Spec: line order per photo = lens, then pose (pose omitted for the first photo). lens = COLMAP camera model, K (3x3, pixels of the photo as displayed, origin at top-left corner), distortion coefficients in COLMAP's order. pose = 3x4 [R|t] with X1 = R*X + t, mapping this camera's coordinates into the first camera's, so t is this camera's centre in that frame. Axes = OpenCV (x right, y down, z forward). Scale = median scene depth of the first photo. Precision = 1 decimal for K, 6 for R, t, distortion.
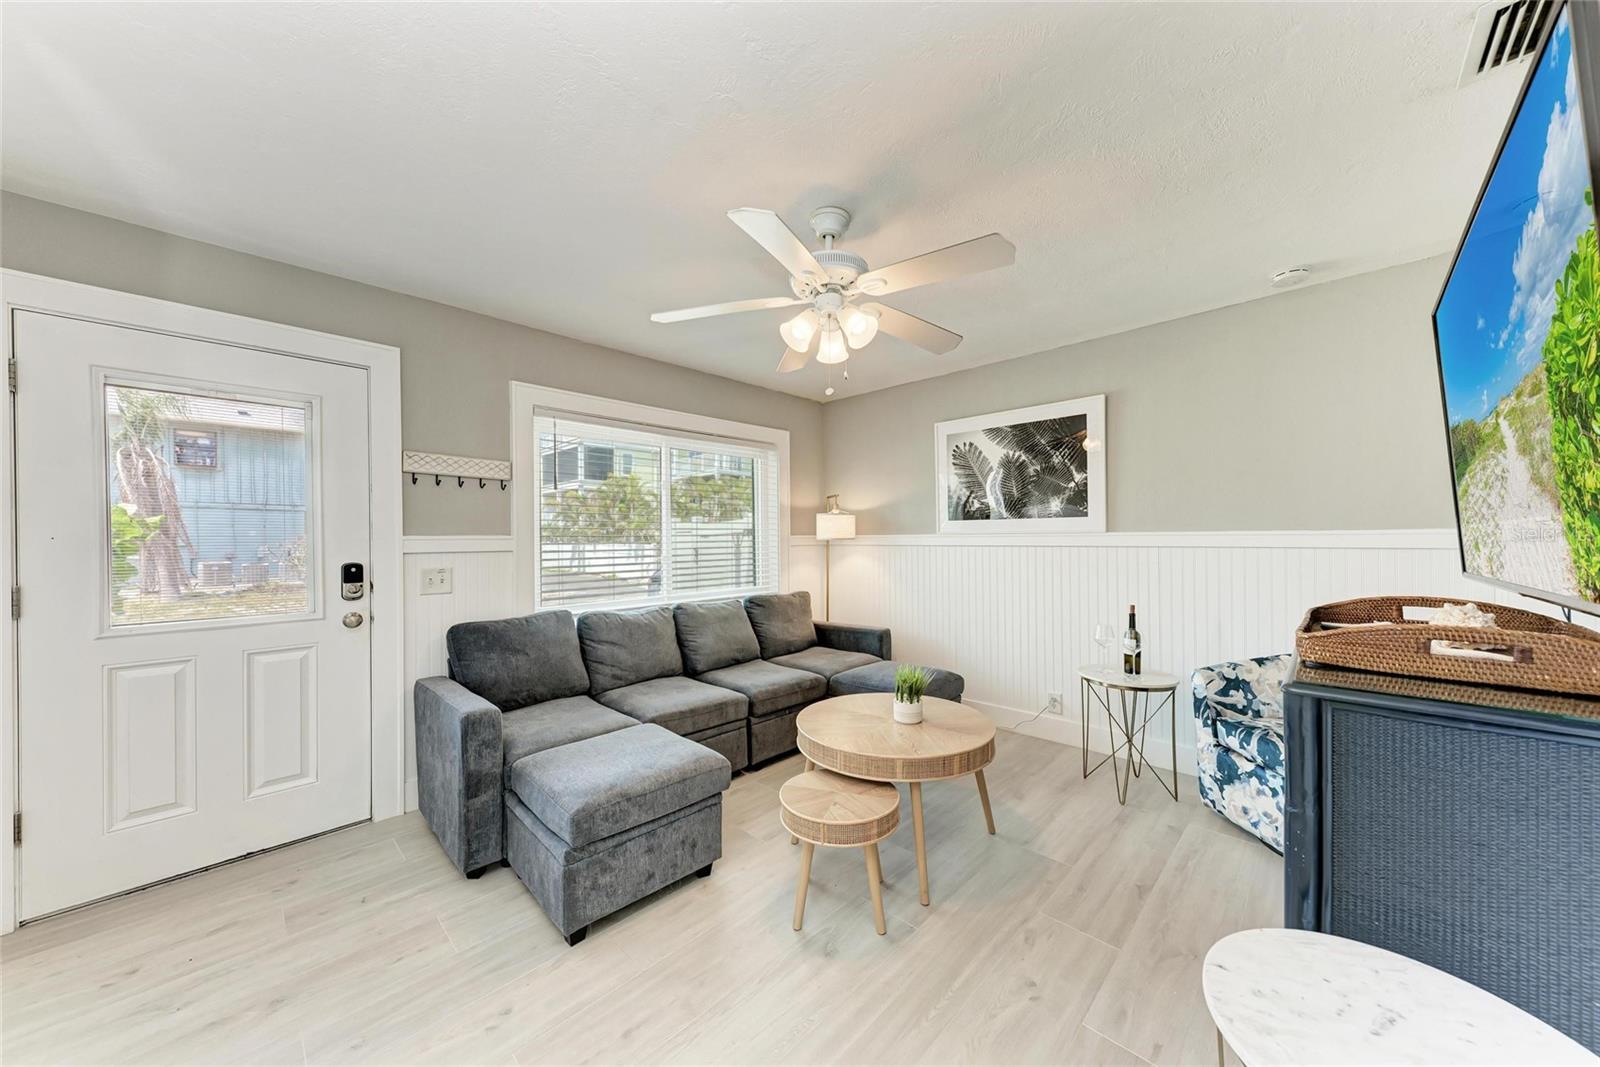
lens RADIAL K [[546.5, 0, 805.0], [0, 546.5, 538.2], [0, 0, 1]] dist [0.014428, -0.001795]
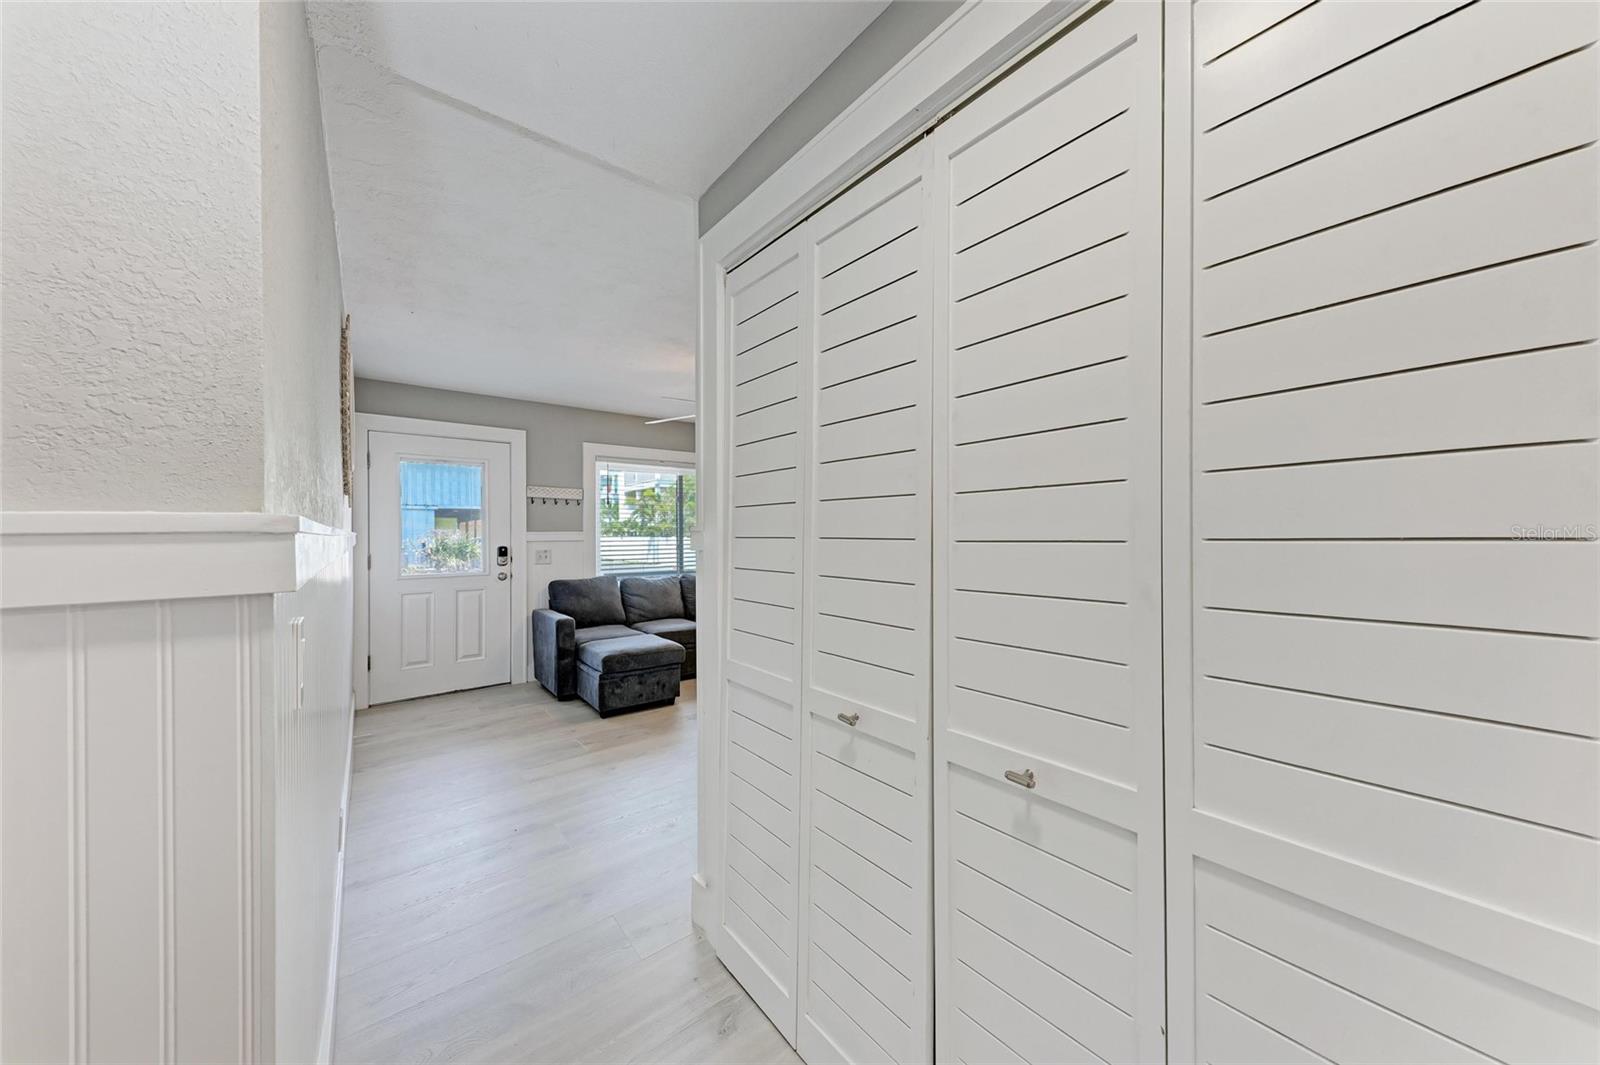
lens RADIAL K [[546.5, 0, 814.2], [0, 546.5, 531.9], [0, 0, 1]] dist [0.014428, -0.001795]
pose [[0.993132, 0.003450, -0.116950, 0.416882], [-0.003777, 0.999990, -0.002581, -0.002689], [0.116940, 0.003005, 0.993134, -0.672809]]
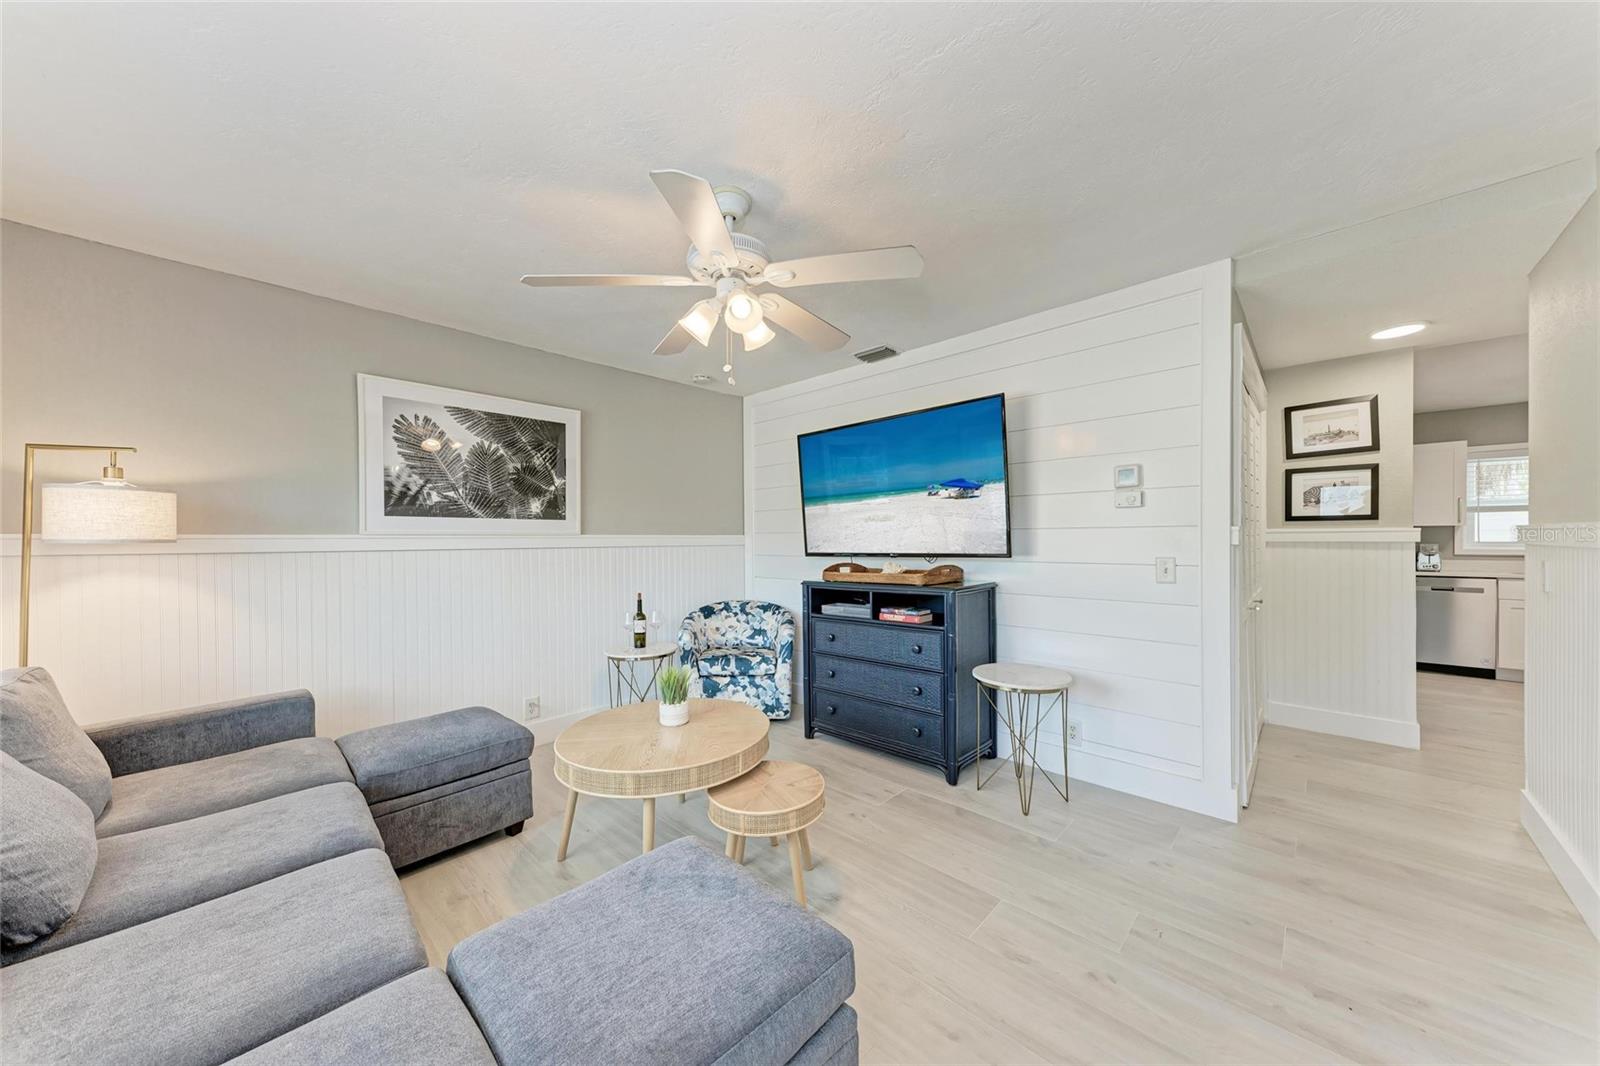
lens RADIAL K [[546.5, 0, 804.4], [0, 546.5, 542.1], [0, 0, 1]] dist [0.014428, -0.001795]
pose [[-0.011100, 0.002833, 0.999934, -0.654199], [0.007879, 0.999965, -0.002746, 0.012408], [-0.999907, 0.007848, -0.011122, 0.639592]]
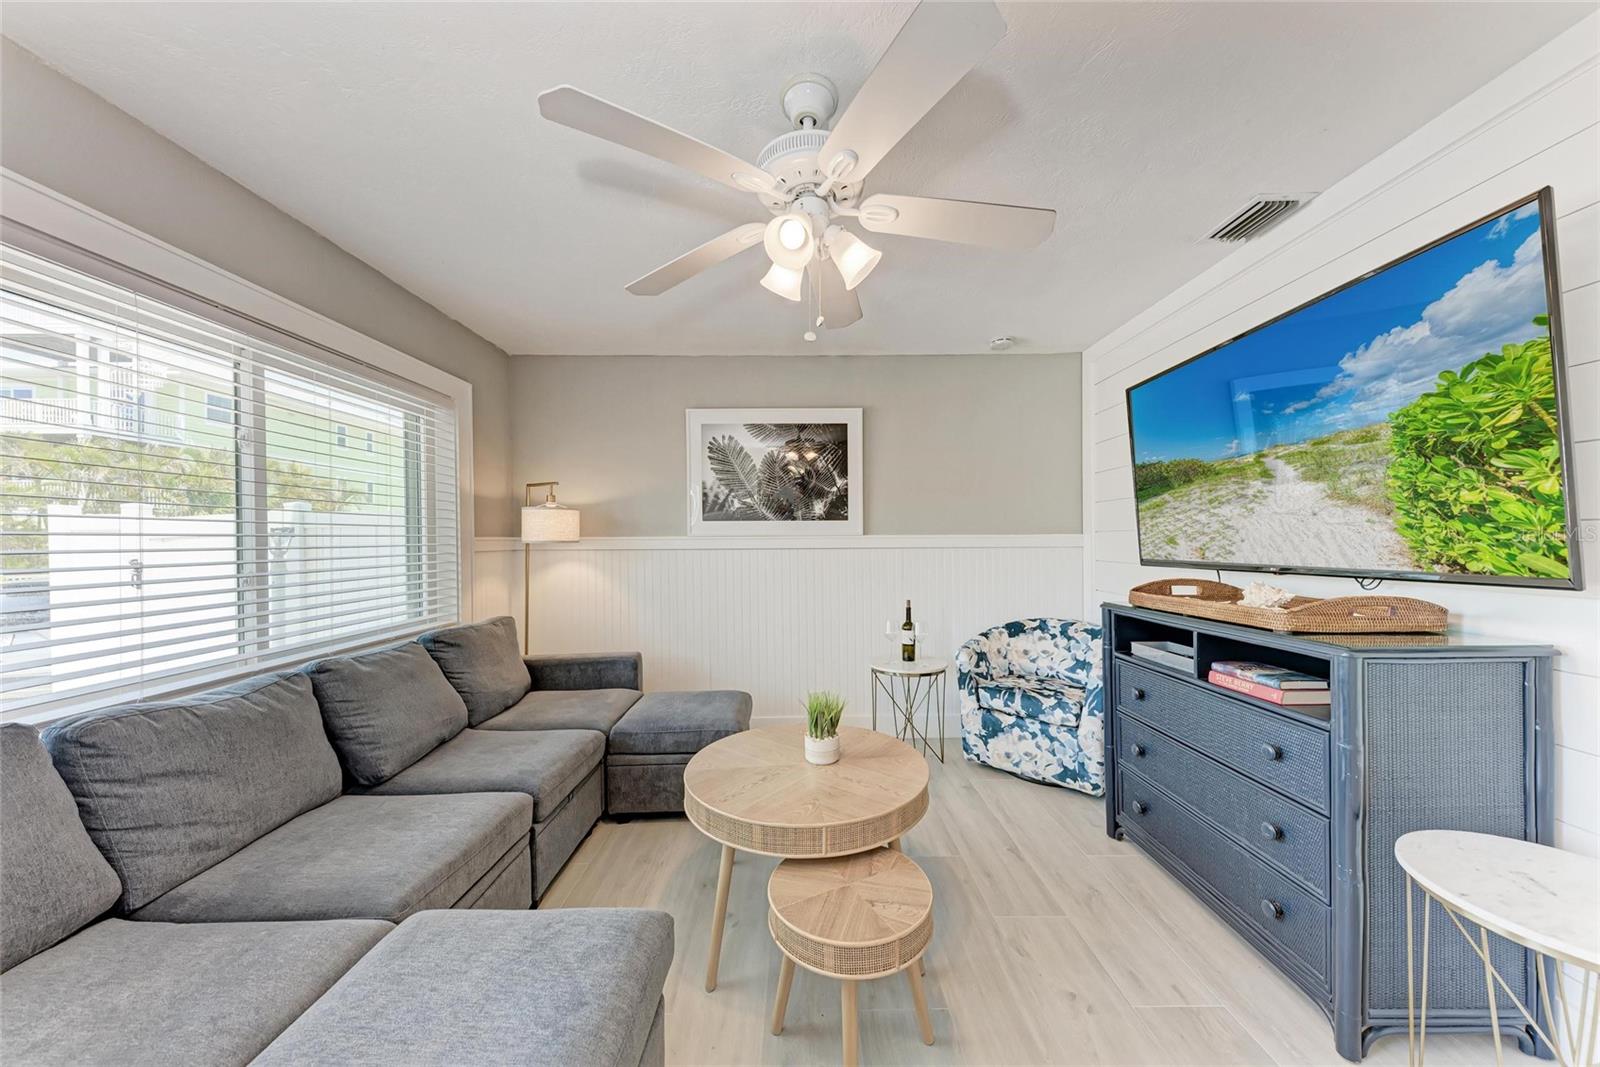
lens RADIAL K [[546.5, 0, 805.2], [0, 546.5, 541.2], [0, 0, 1]] dist [0.014428, -0.001795]
pose [[0.712076, 0.000780, 0.702102, -0.338779], [0.001559, 0.999995, -0.002692, 0.004851], [-0.702100, 0.003011, 0.712072, 0.353044]]
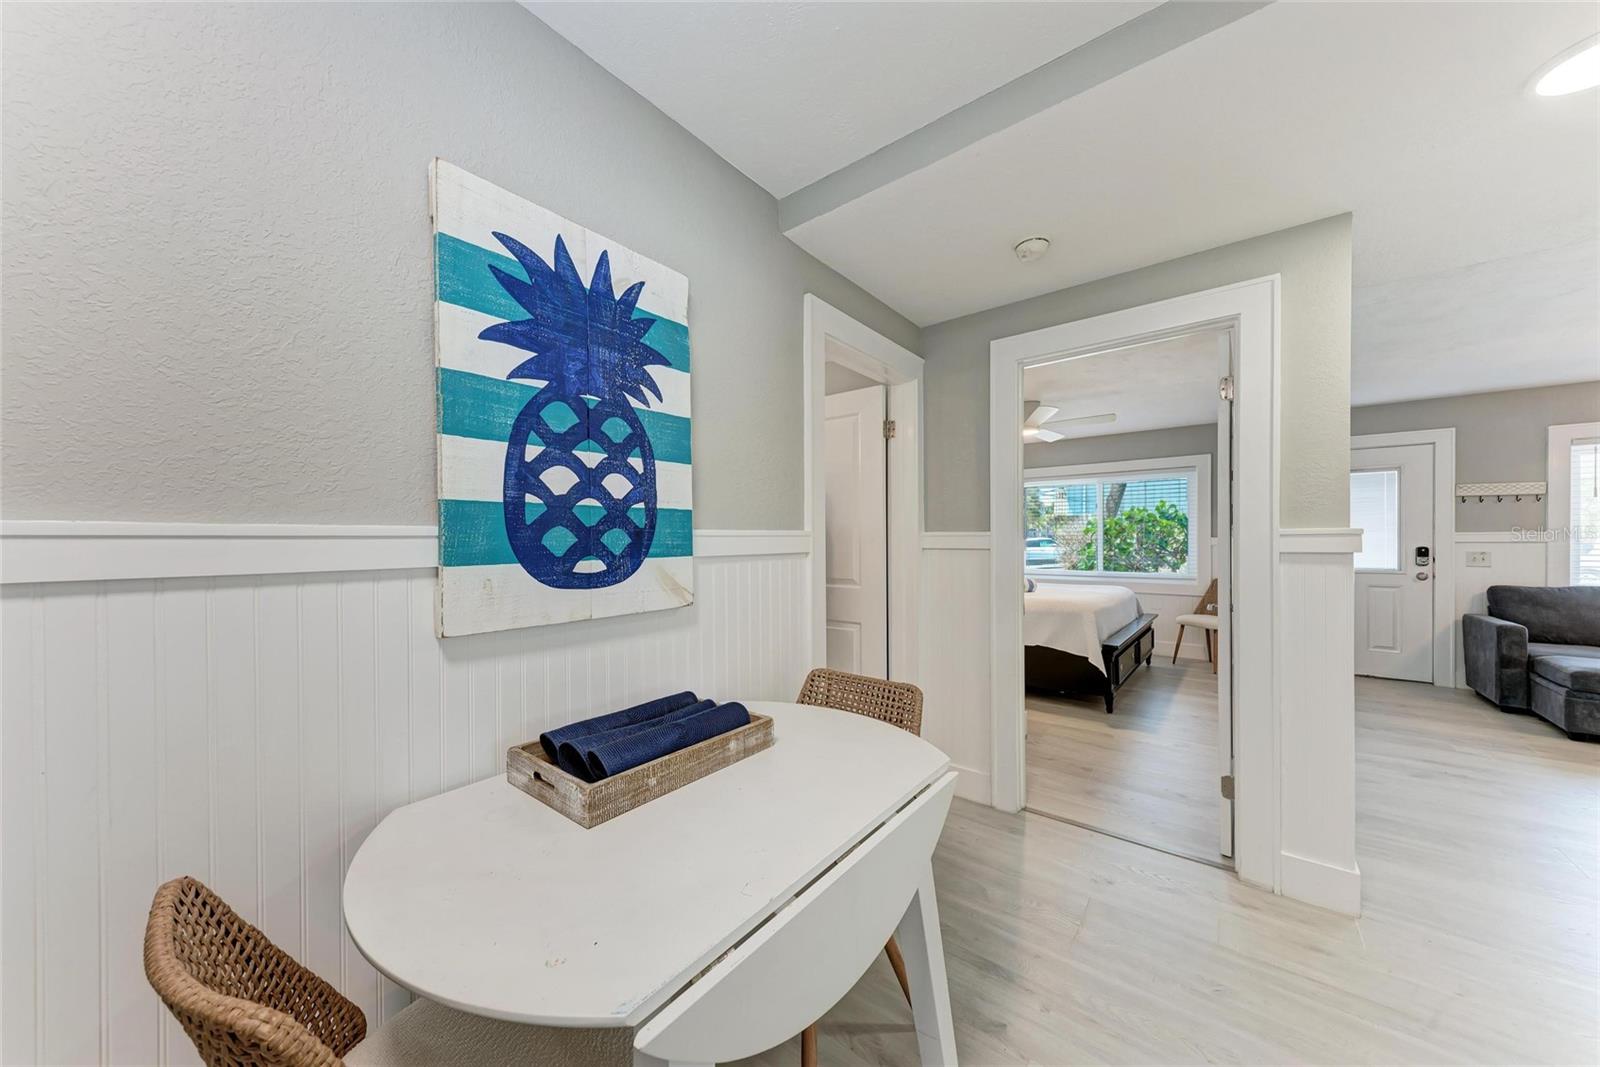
lens RADIAL K [[546.5, 0, 815.9], [0, 546.5, 542.7], [0, 0, 1]] dist [0.014428, -0.001795]
pose [[0.115185, 0.015482, -0.993223, 0.768601], [0.002622, 0.999870, 0.015889, -0.004354], [0.993341, -0.004434, 0.115130, -1.187645]]
